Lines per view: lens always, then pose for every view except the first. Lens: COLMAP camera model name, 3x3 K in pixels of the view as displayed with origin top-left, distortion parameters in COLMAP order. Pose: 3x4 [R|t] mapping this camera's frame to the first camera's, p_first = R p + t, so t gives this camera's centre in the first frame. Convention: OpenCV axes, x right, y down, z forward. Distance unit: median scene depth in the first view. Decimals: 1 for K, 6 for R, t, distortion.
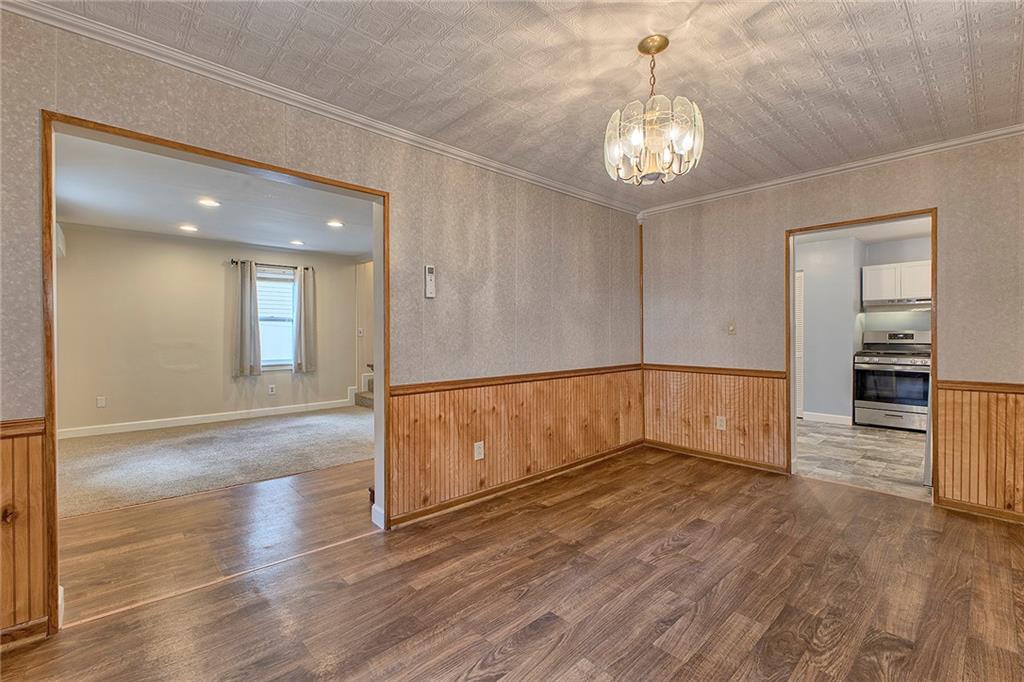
lens RADIAL K [[446.4, 0, 511.4], [0, 446.4, 337.2], [0, 0, 1]] dist [0.000557, -0.000566]
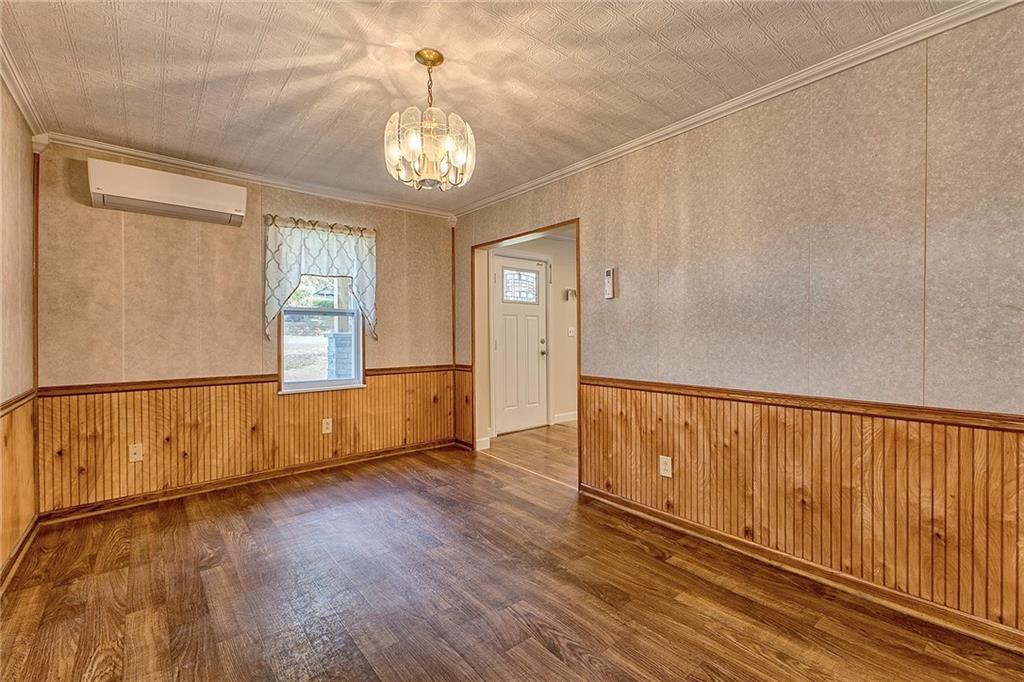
lens RADIAL K [[446.4, 0, 511.4], [0, 446.4, 337.2], [0, 0, 1]] dist [0.000557, -0.000566]
pose [[-0.067390, 0.011424, -0.997661, 0.861736], [-0.003045, 0.999927, 0.011655, -0.007323], [0.997722, 0.003823, -0.067351, 0.802583]]
